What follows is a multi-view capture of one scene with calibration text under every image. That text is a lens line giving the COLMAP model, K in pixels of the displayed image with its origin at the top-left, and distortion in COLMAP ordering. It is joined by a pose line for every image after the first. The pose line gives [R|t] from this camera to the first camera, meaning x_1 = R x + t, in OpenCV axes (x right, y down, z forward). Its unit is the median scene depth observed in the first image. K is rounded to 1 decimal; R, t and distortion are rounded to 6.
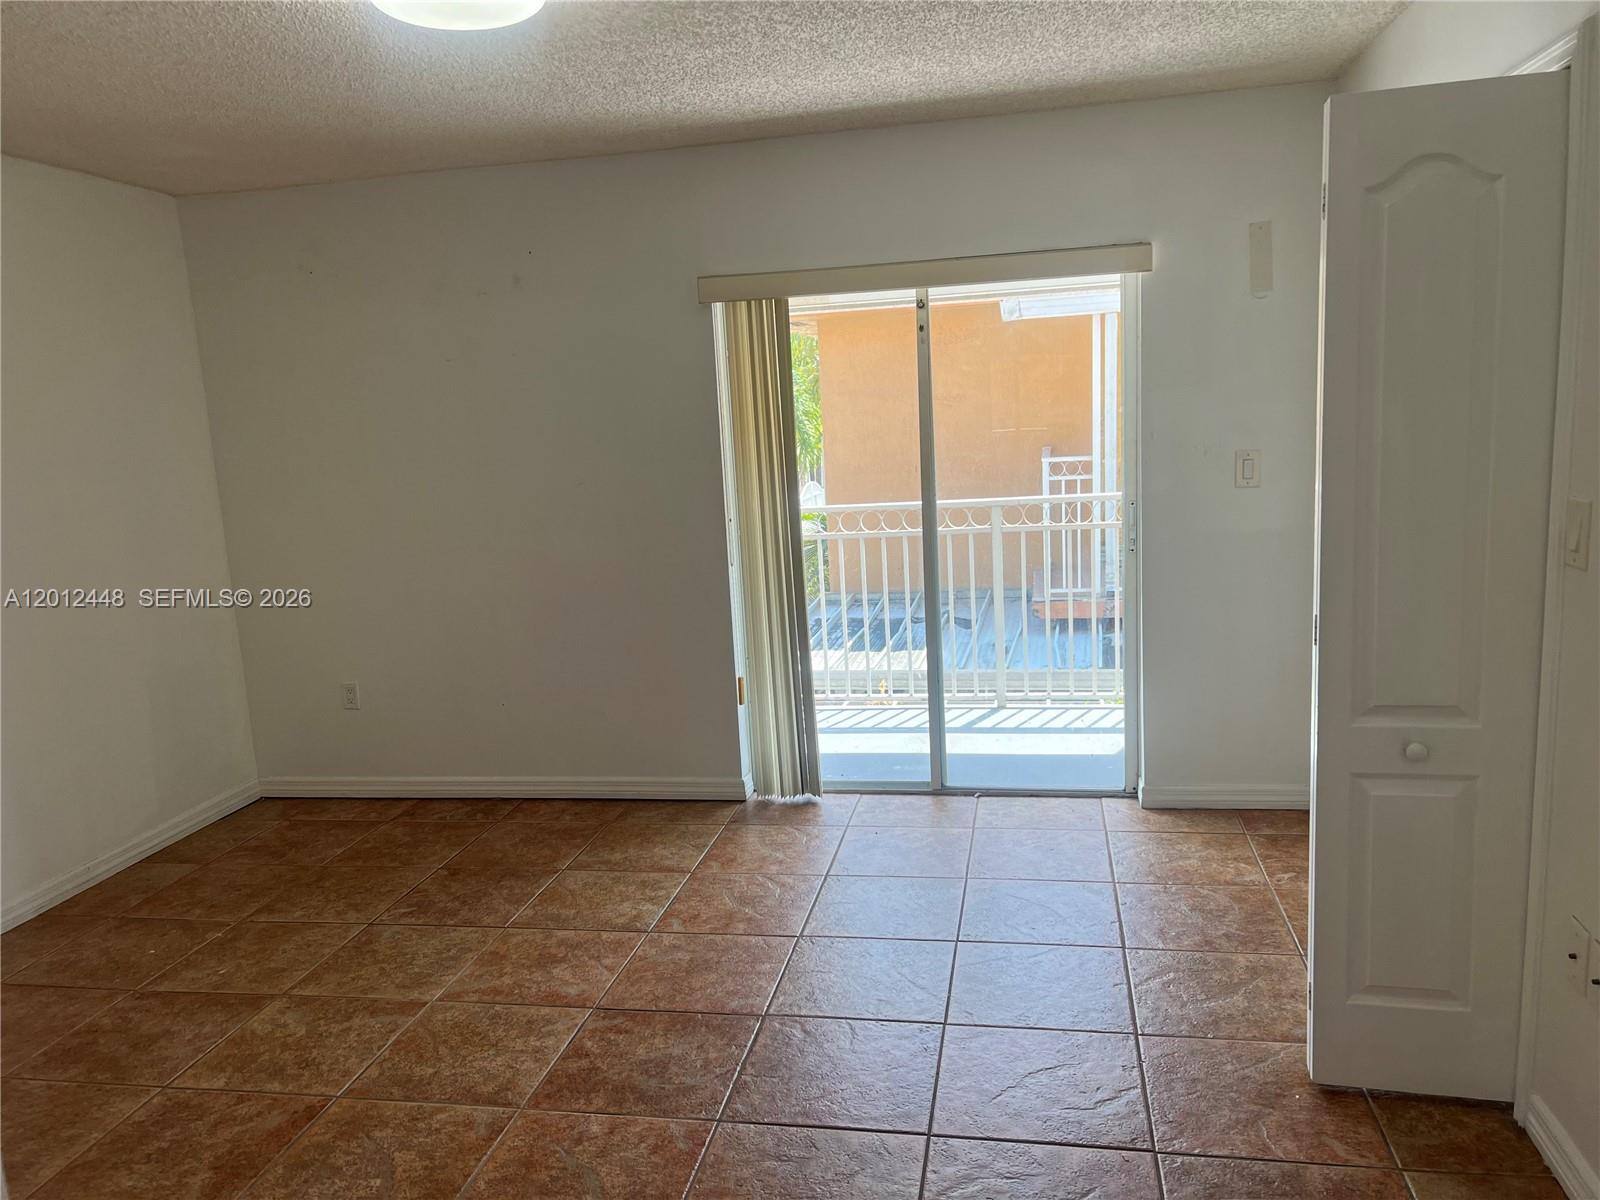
lens RADIAL K [[1216.5, 0, 795.1], [0, 1216.5, 605.1], [0, 0, 1]] dist [0.056901, -0.058852]
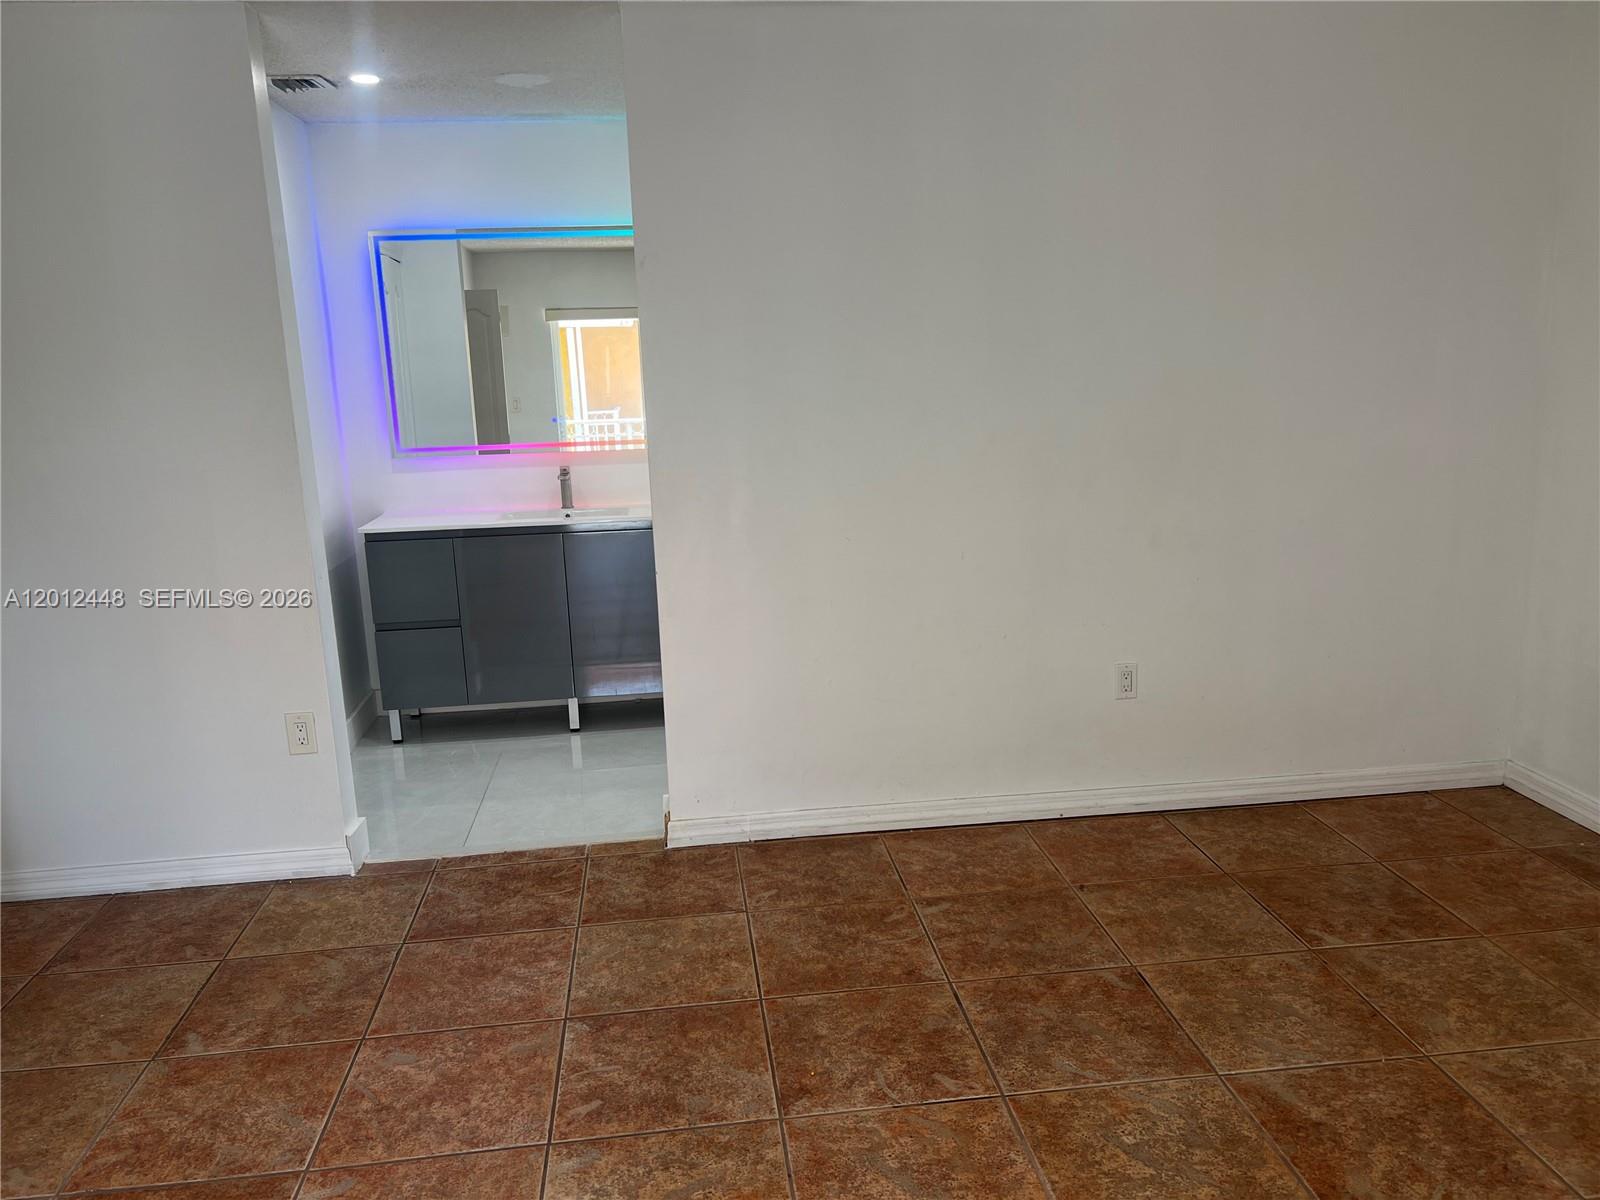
lens RADIAL K [[1216.5, 0, 799.1], [0, 1216.5, 596.6], [0, 0, 1]] dist [0.056901, -0.058852]
pose [[-0.947256, 0.149009, -0.283728, 0.064399], [0.035668, 0.928850, 0.368734, -0.172410], [0.318486, 0.339165, -0.885174, 1.038565]]
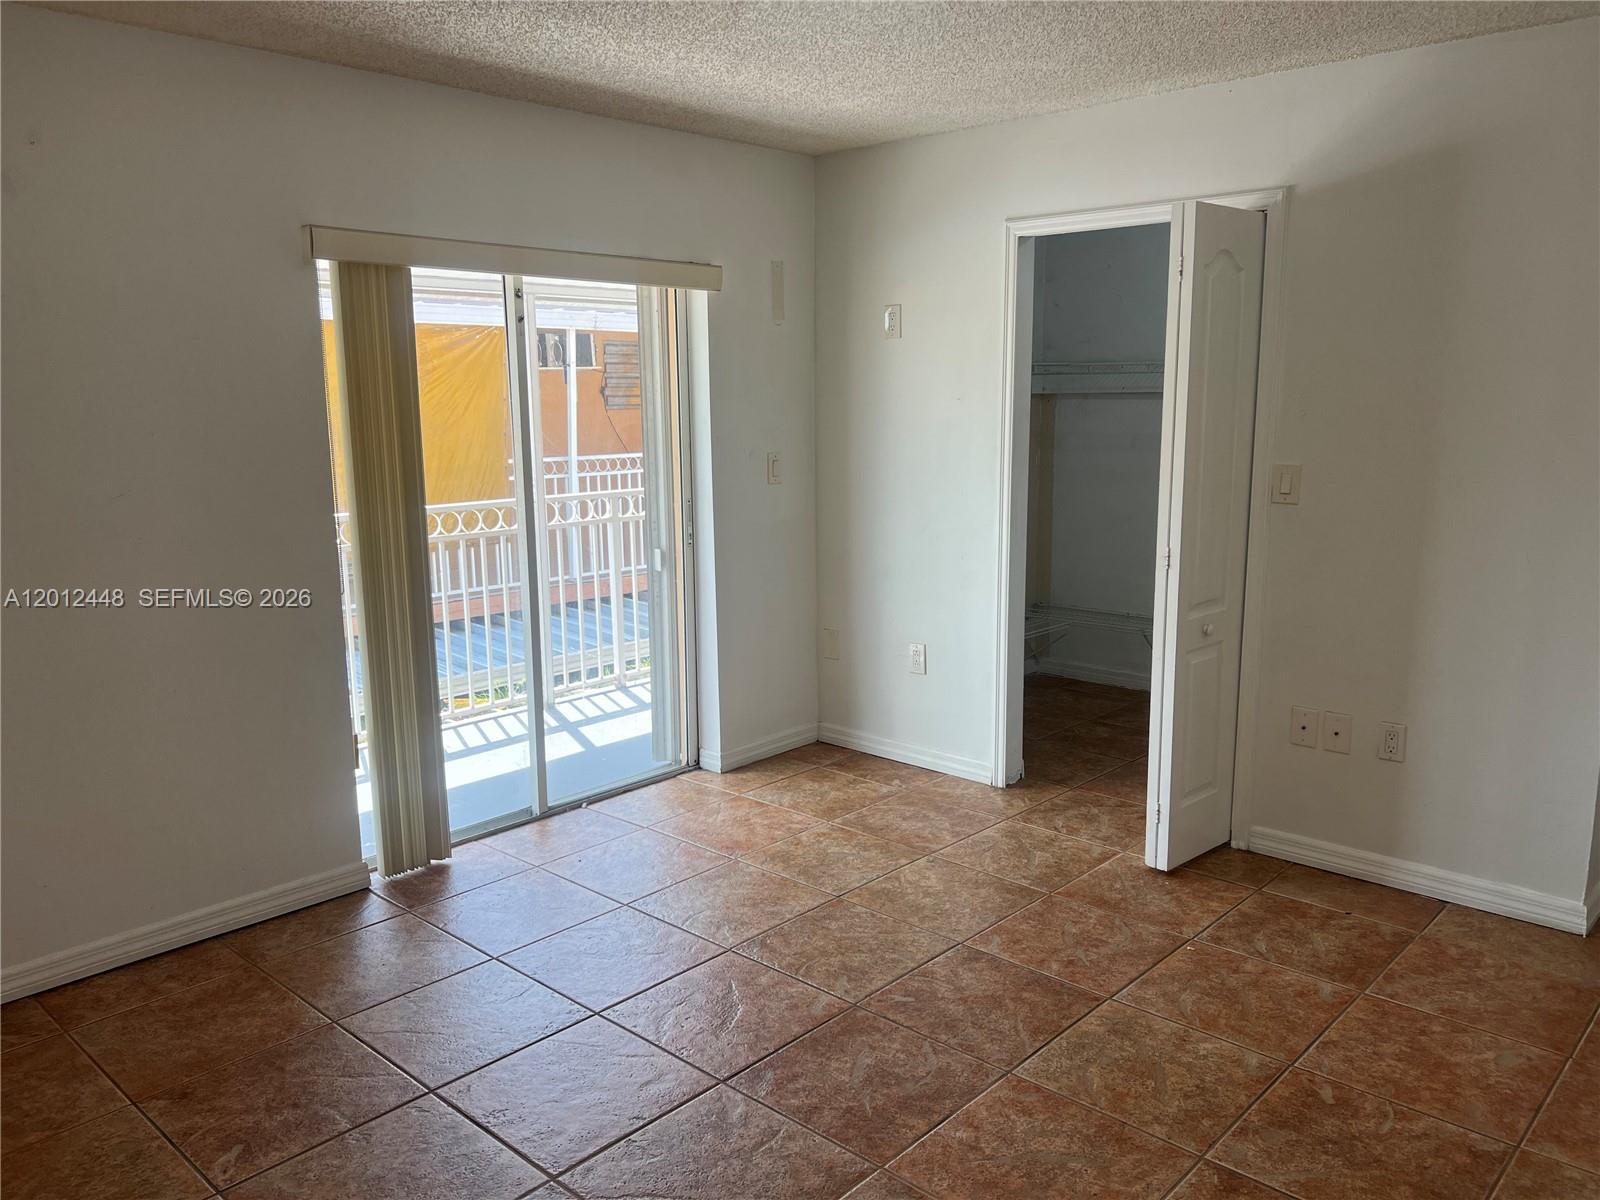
lens RADIAL K [[1216.5, 0, 807.8], [0, 1216.5, 599.4], [0, 0, 1]] dist [0.056901, -0.058852]
pose [[0.520386, -0.096260, 0.848488, -0.678094], [0.122430, 0.991771, 0.037428, -0.025008], [-0.845109, 0.084403, 0.527889, 0.383566]]
